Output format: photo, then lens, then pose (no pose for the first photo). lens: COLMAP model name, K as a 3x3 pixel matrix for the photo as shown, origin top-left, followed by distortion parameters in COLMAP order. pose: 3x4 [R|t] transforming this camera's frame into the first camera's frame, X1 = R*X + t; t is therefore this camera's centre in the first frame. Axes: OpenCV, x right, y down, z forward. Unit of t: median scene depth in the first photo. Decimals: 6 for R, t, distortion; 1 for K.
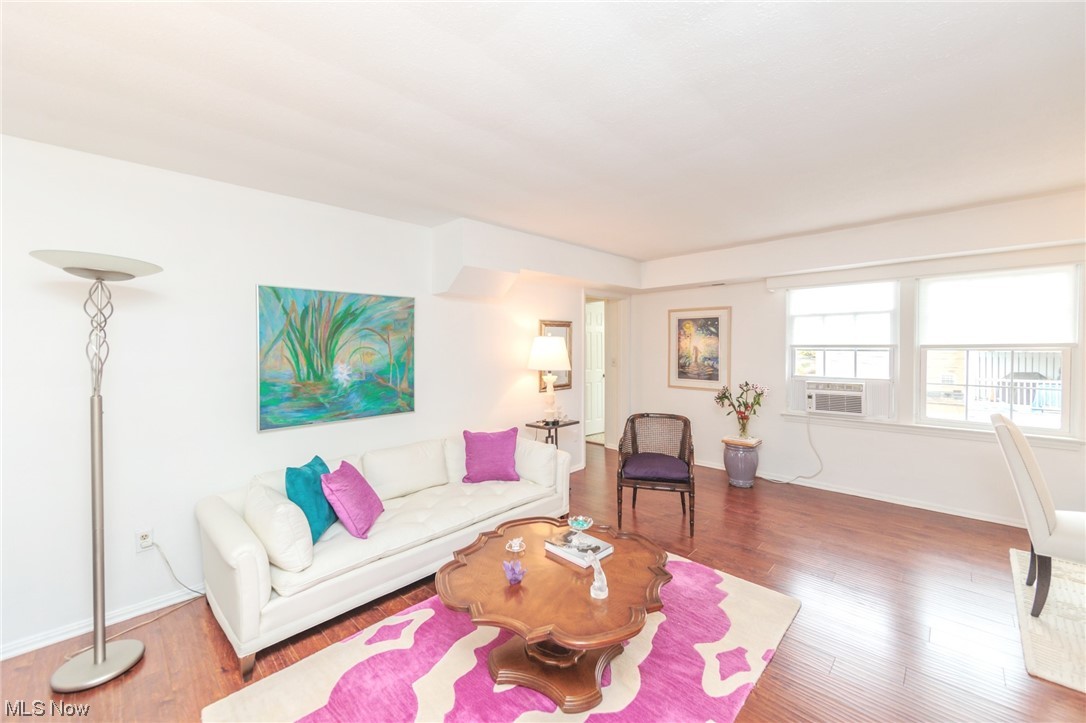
lens RADIAL K [[424.8, 0, 543.7], [0, 424.8, 351.1], [0, 0, 1]] dist [-0.002236, -0.000649]
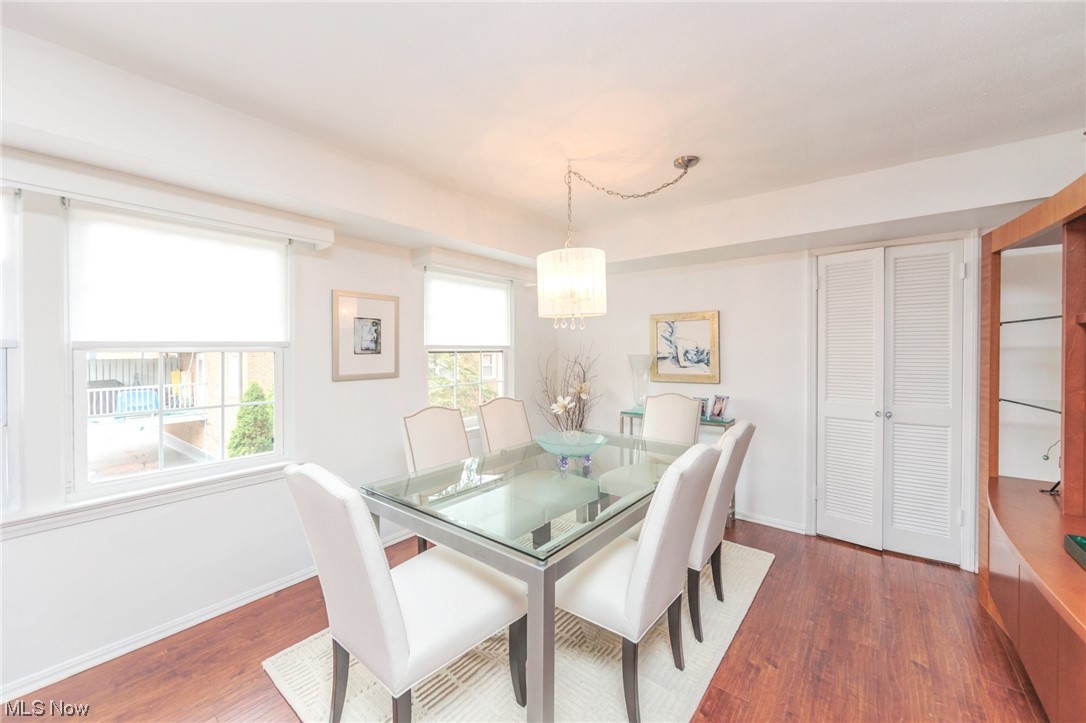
lens RADIAL K [[424.8, 0, 540.4], [0, 424.8, 354.3], [0, 0, 1]] dist [-0.002236, -0.000649]
pose [[-0.106199, -0.004964, 0.994332, 0.368822], [0.017027, 0.999832, 0.006810, 0.006845], [-0.994199, 0.017654, -0.106097, 0.553690]]
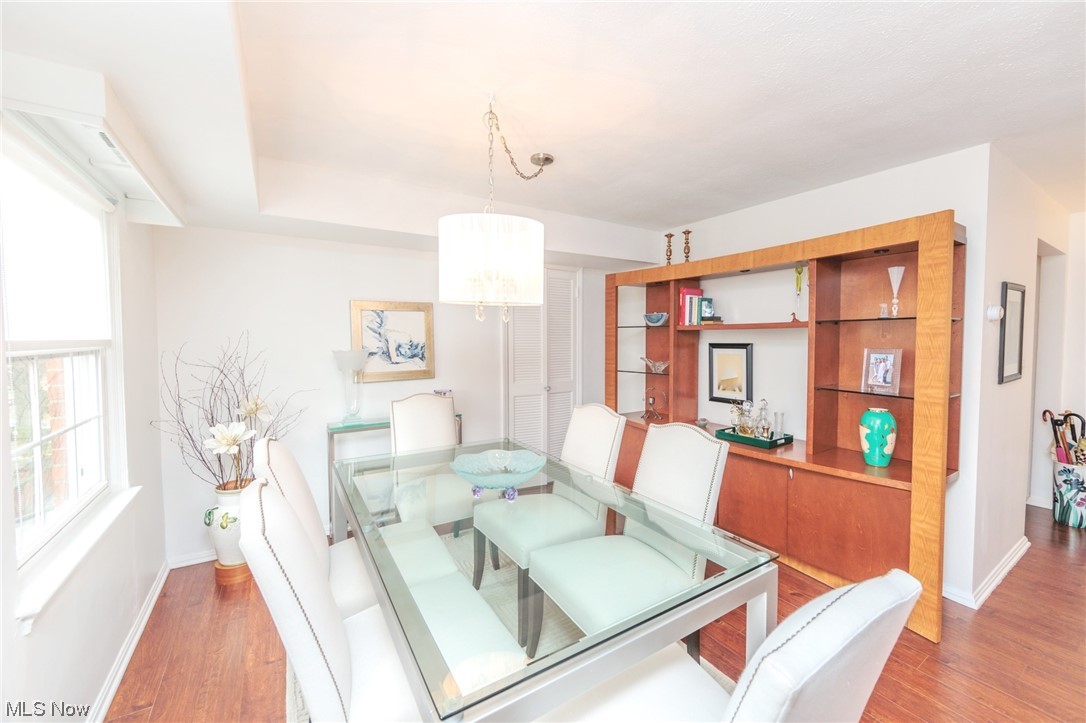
lens RADIAL K [[424.8, 0, 547.6], [0, 424.8, 354.8], [0, 0, 1]] dist [-0.002236, -0.000649]
pose [[-0.974074, -0.002448, 0.226216, 0.860219], [0.010197, 0.998450, 0.054712, -0.014719], [-0.225999, 0.055600, -0.972539, 0.928696]]
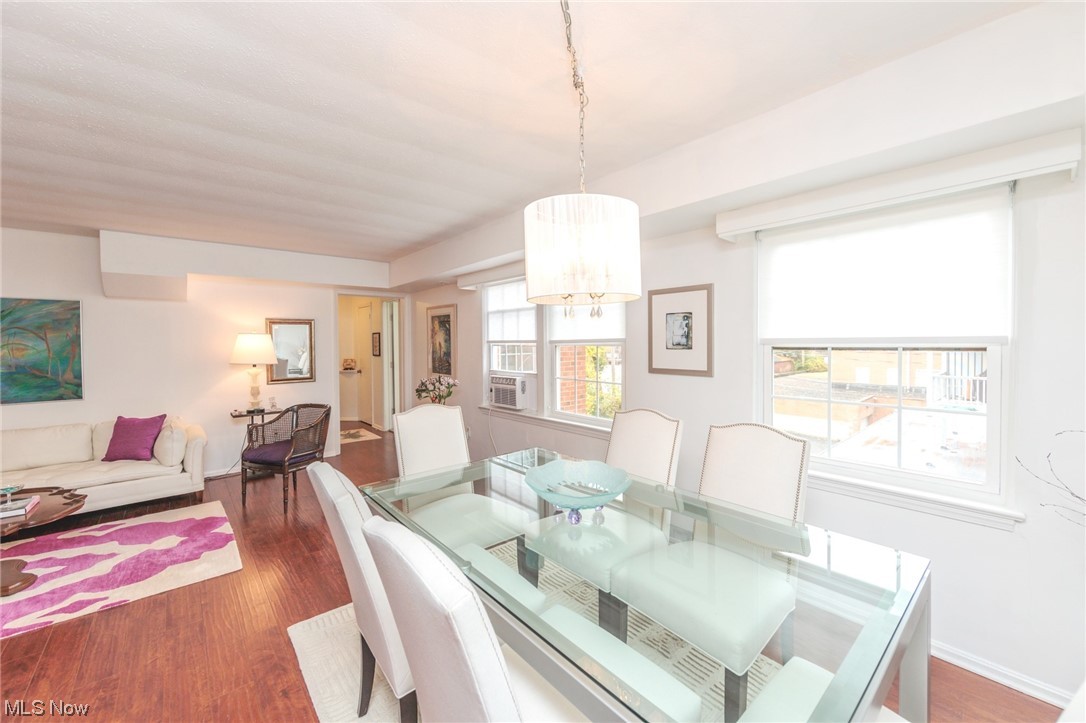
lens RADIAL K [[424.8, 0, 543.8], [0, 424.8, 352.2], [0, 0, 1]] dist [-0.002236, -0.000649]
pose [[0.996327, 0.000052, -0.085631, 1.041425], [0.000995, 0.999925, 0.012179, 0.001968], [0.085625, -0.012220, 0.996253, -0.036223]]
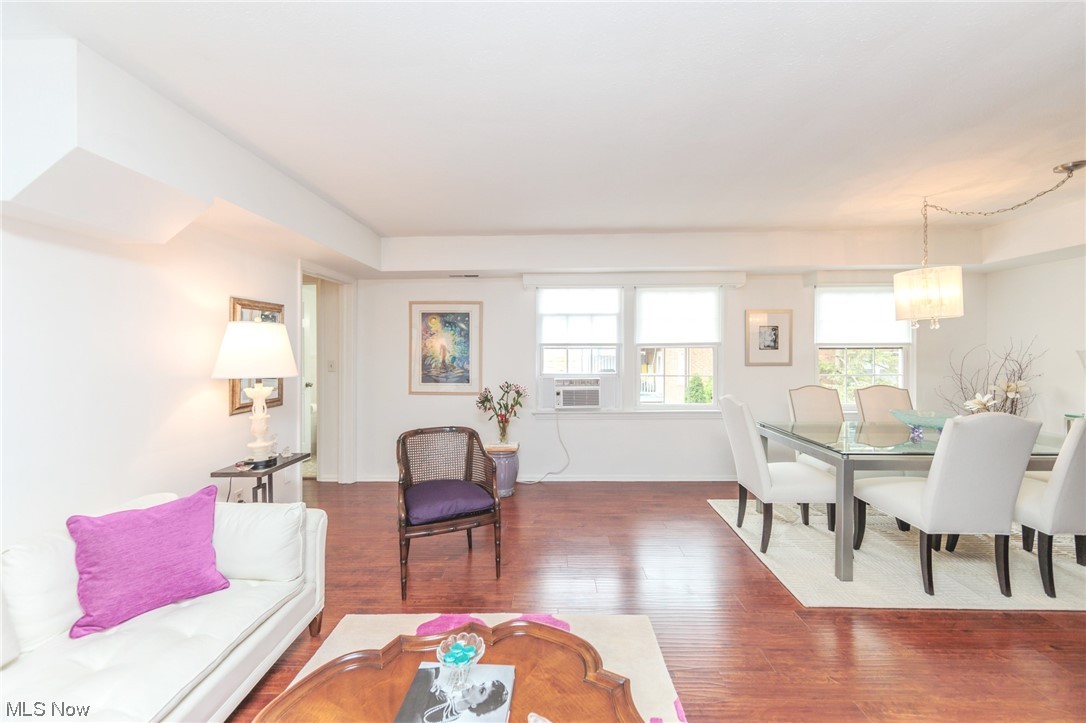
lens RADIAL K [[424.8, 0, 543.1], [0, 424.8, 350.8], [0, 0, 1]] dist [-0.002236, -0.000649]
pose [[0.735132, 0.002752, 0.677918, -0.121691], [0.008762, 0.999870, -0.013560, 0.021548], [-0.677867, 0.015908, 0.735012, 0.327042]]
